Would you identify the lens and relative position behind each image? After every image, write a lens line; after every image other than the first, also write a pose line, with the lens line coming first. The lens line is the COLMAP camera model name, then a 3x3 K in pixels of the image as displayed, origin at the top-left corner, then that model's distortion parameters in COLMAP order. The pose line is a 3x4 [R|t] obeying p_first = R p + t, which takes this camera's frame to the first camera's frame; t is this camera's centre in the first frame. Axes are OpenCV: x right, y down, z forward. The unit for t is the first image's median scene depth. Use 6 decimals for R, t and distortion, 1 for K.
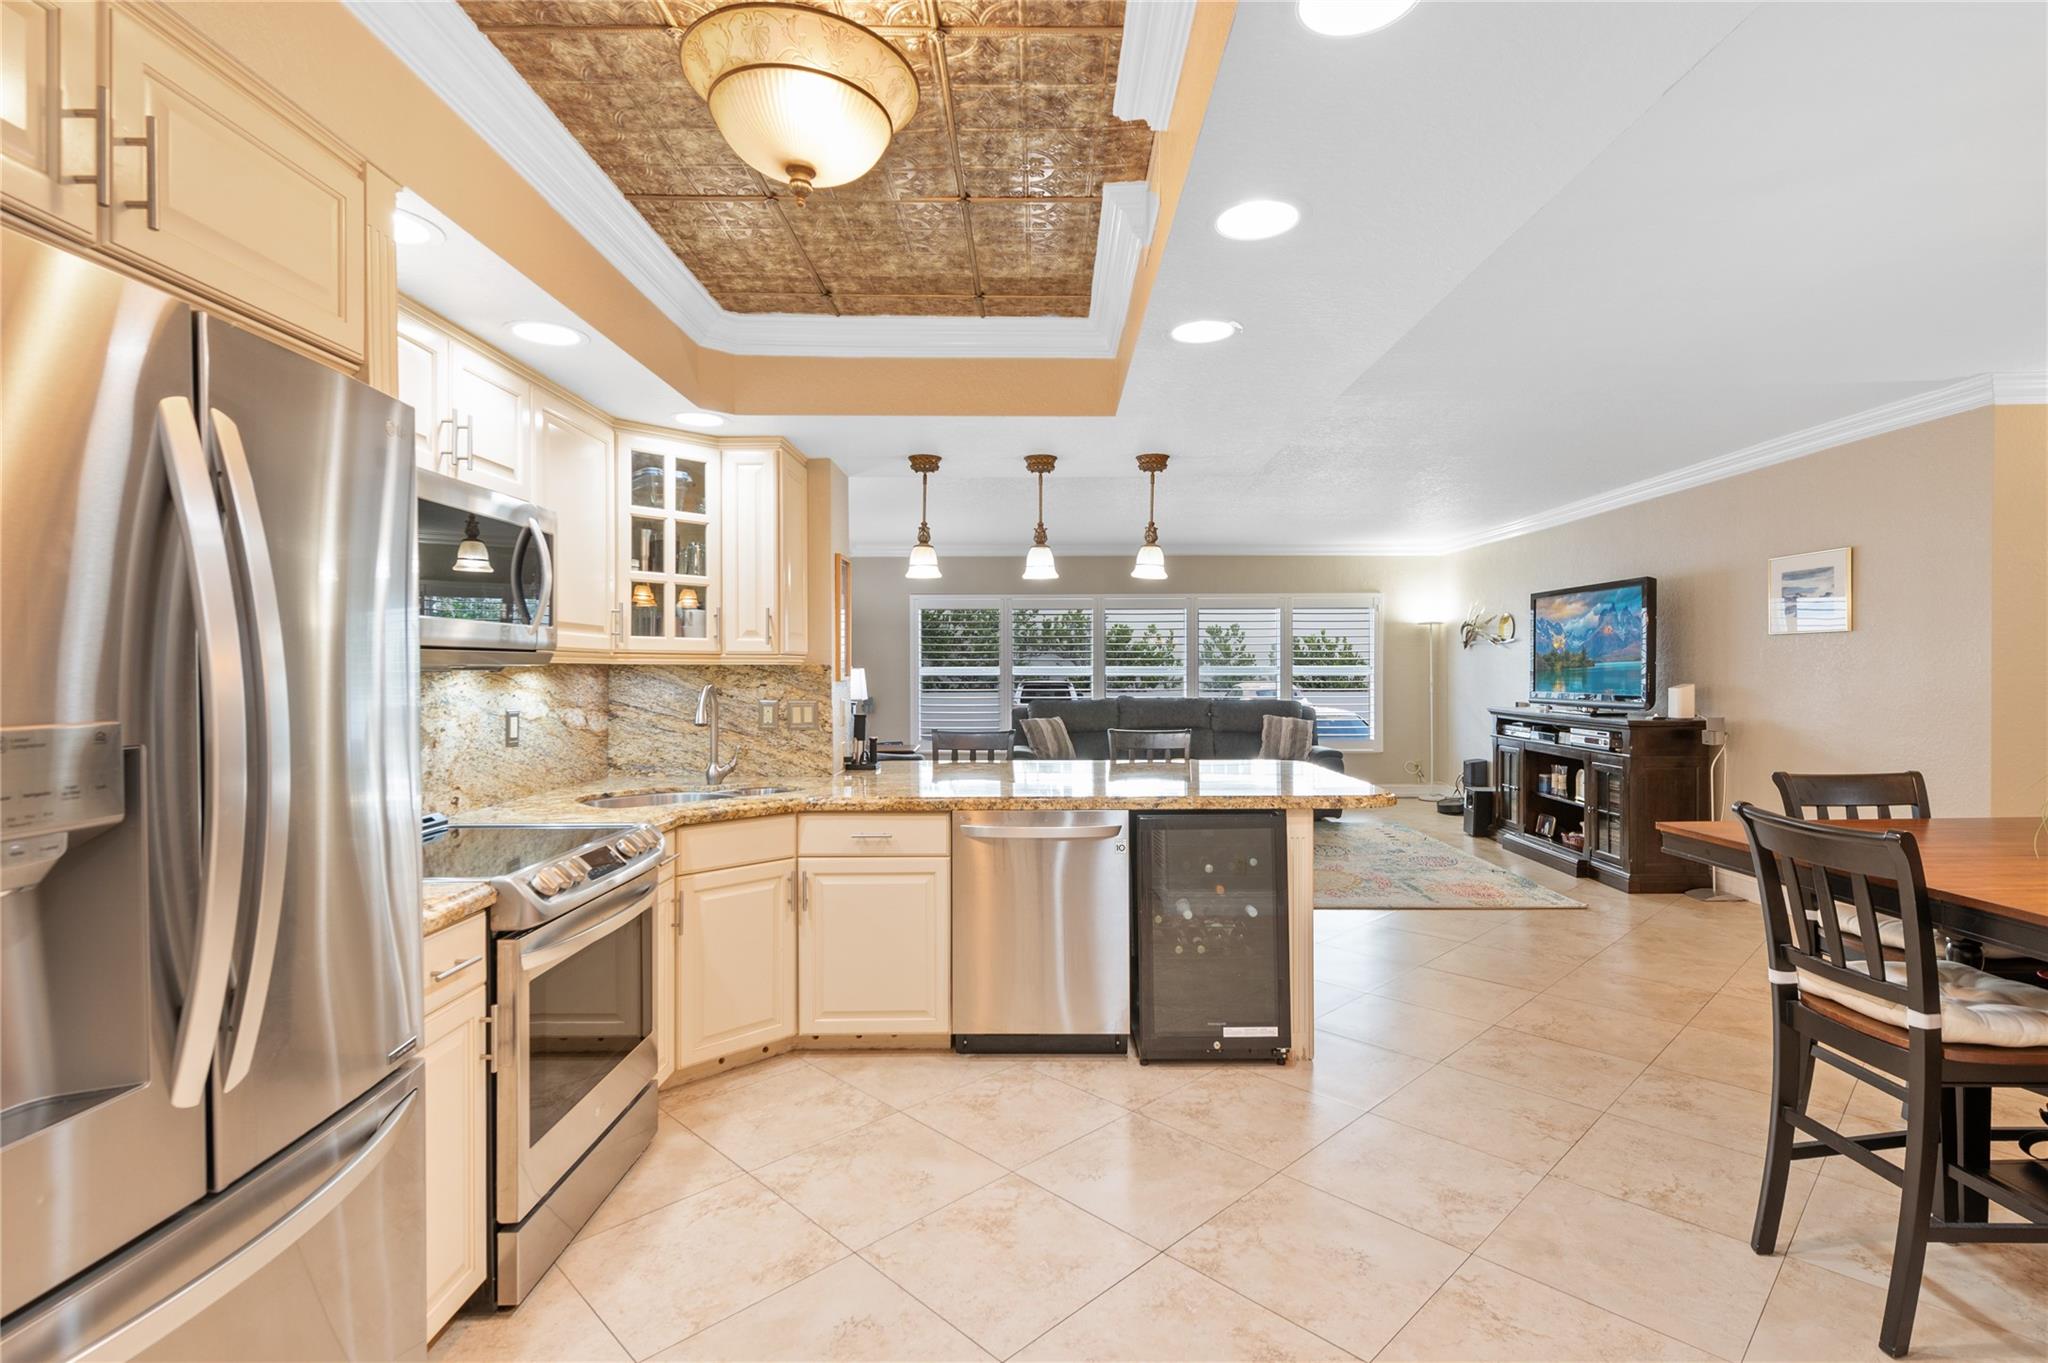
lens RADIAL K [[973.7, 0, 1035.3], [0, 973.7, 678.7], [0, 0, 1]] dist [0.018344, -0.007168]
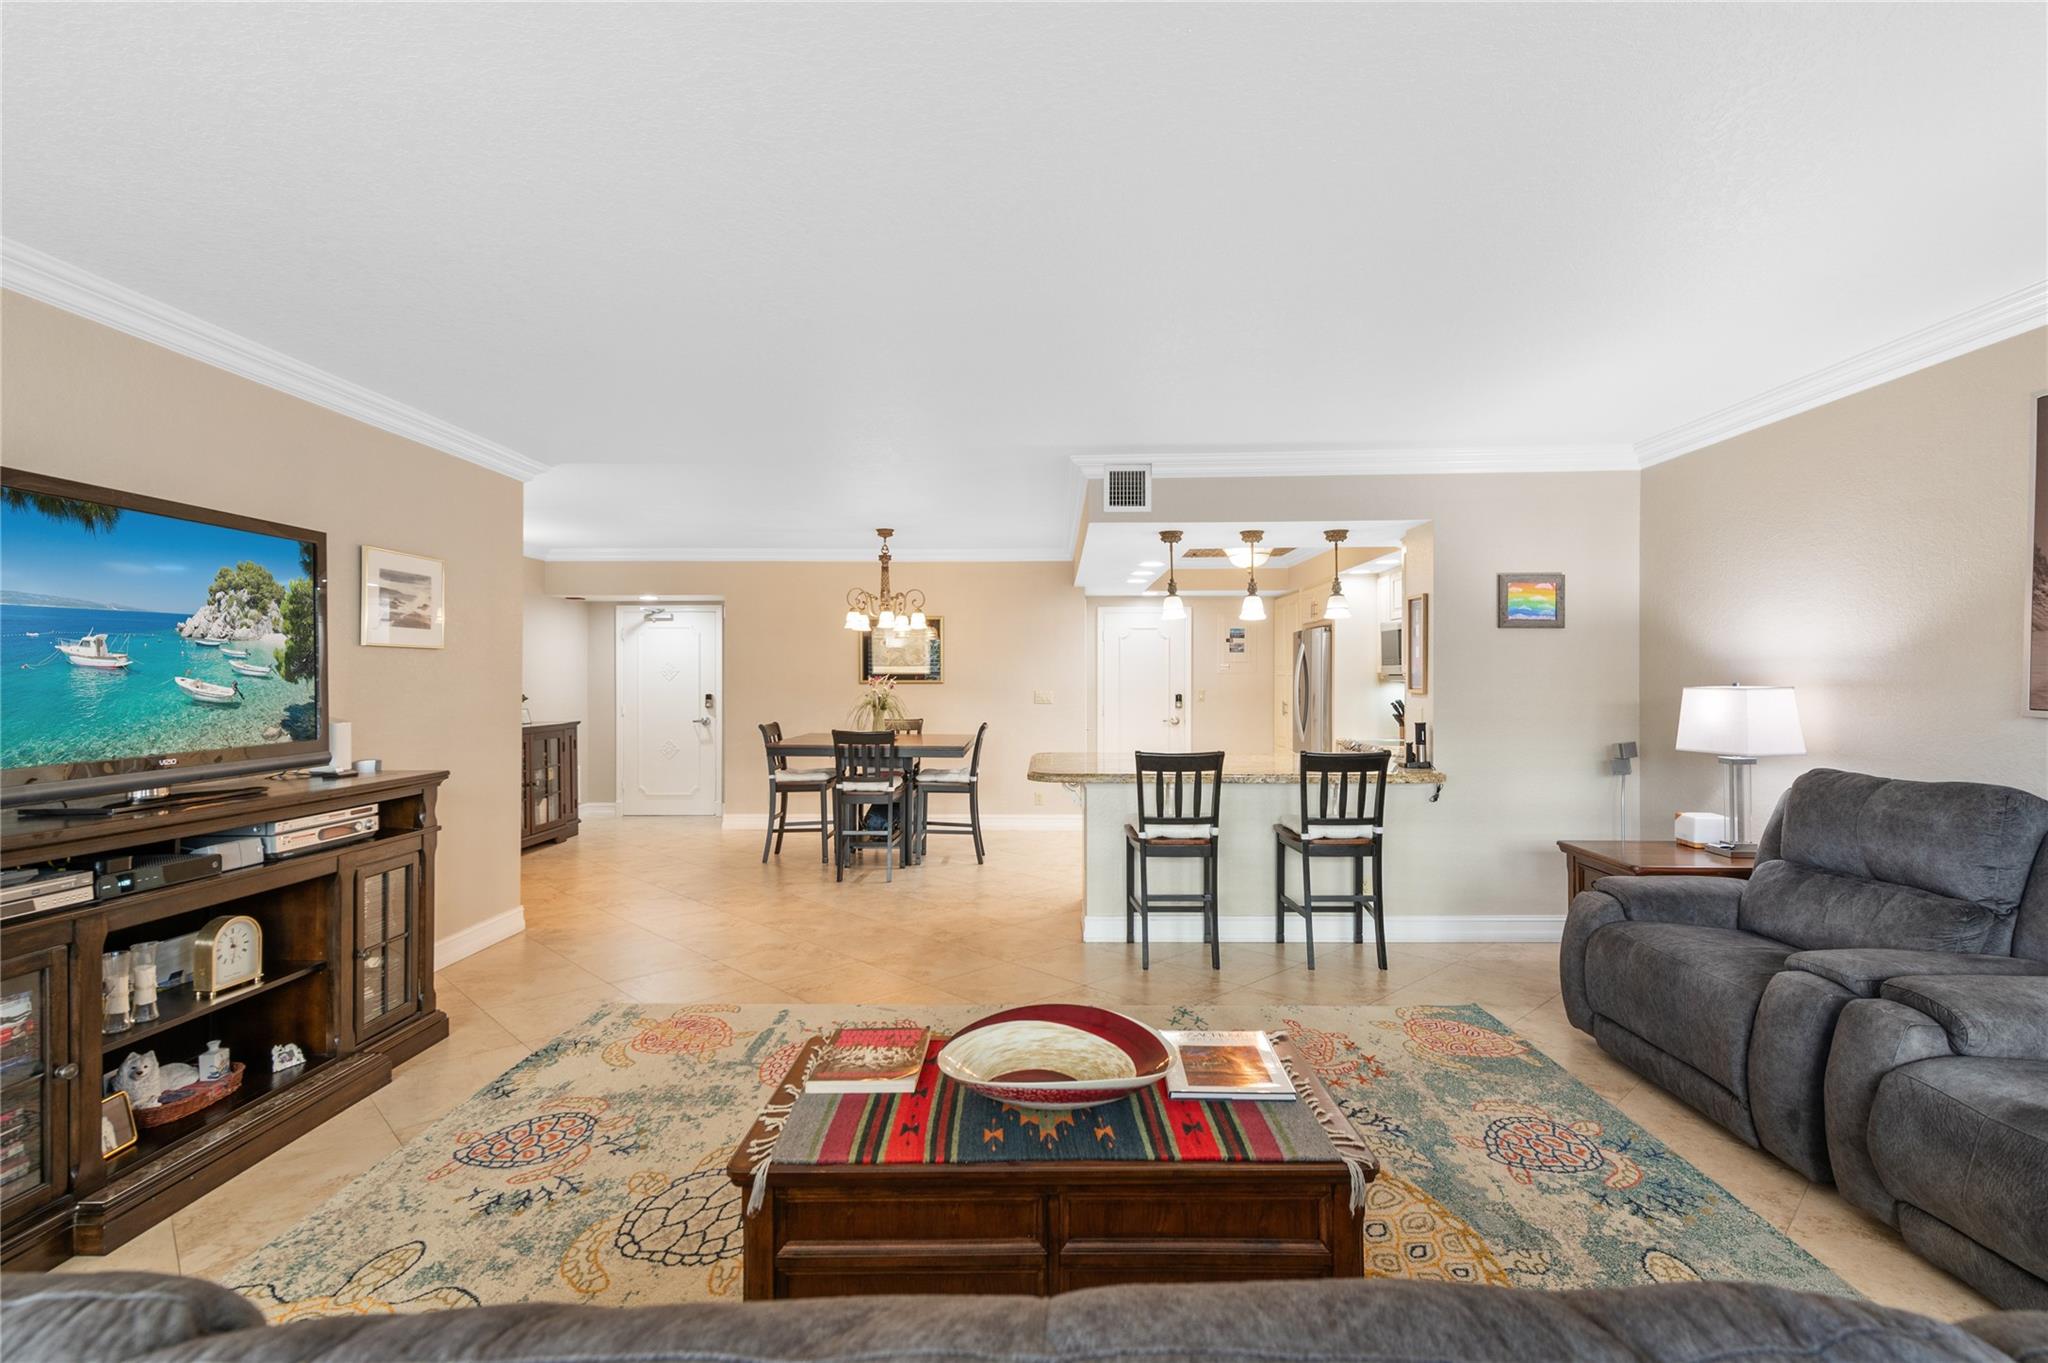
lens RADIAL K [[973.7, 0, 1033.6], [0, 973.7, 682.1], [0, 0, 1]] dist [0.018344, -0.007168]
pose [[-0.999944, 0.003835, 0.009835, 0.352309], [0.003984, 0.999876, 0.015206, -0.040604], [-0.009776, 0.015244, -0.999836, 2.782862]]
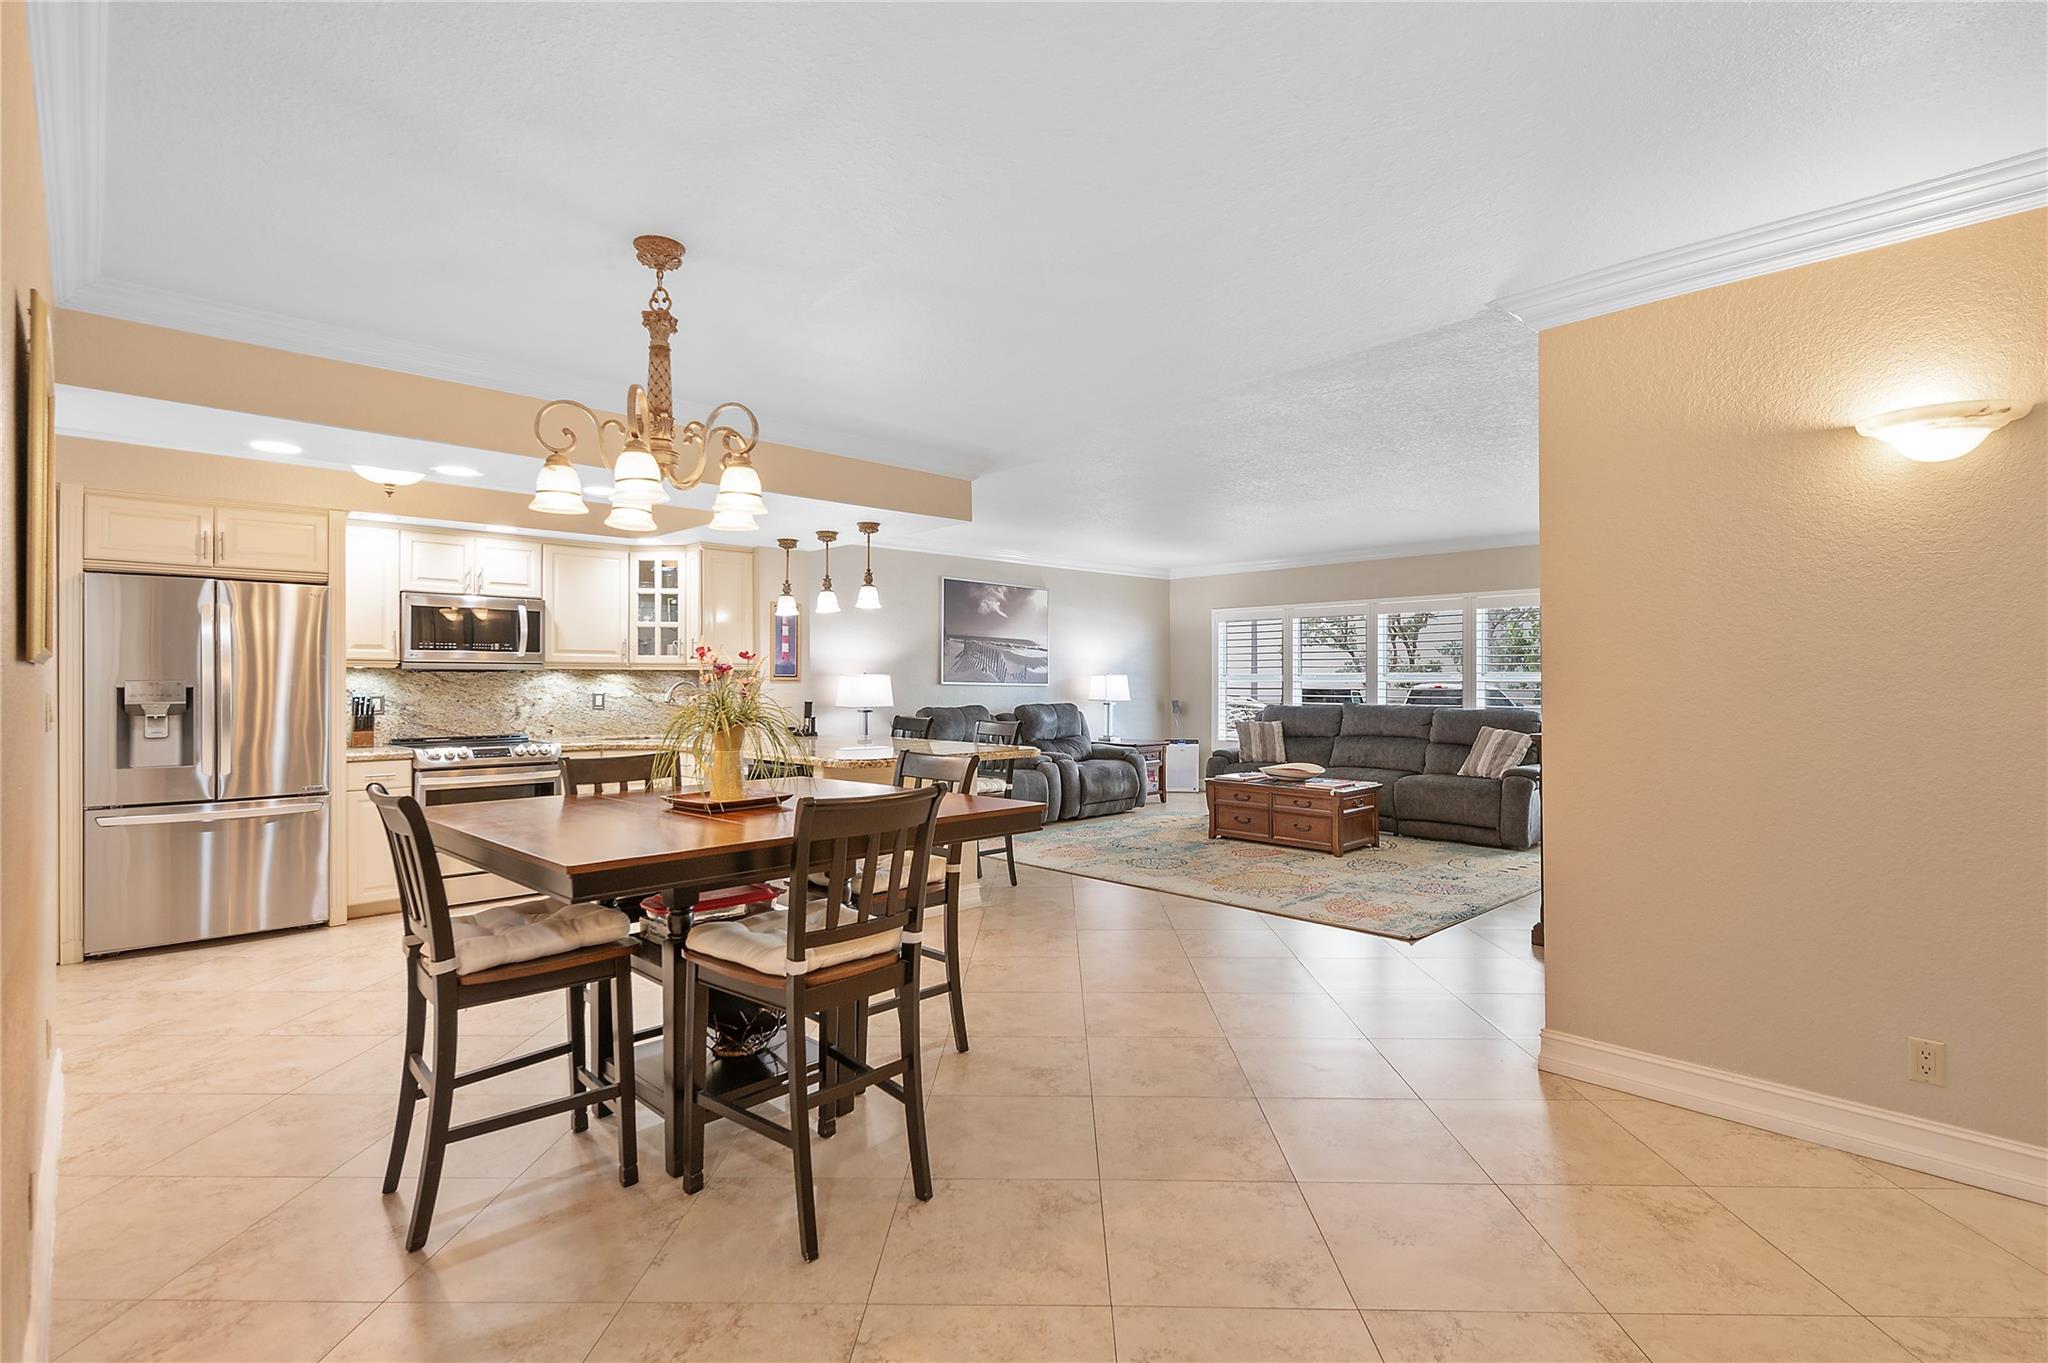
lens RADIAL K [[973.7, 0, 1036.8], [0, 973.7, 677.7], [0, 0, 1]] dist [0.018344, -0.007168]
pose [[0.701132, -0.001157, -0.713031, 1.528189], [-0.008049, 0.999922, -0.009537, 0.013603], [0.712986, 0.012426, 0.701068, 0.200735]]
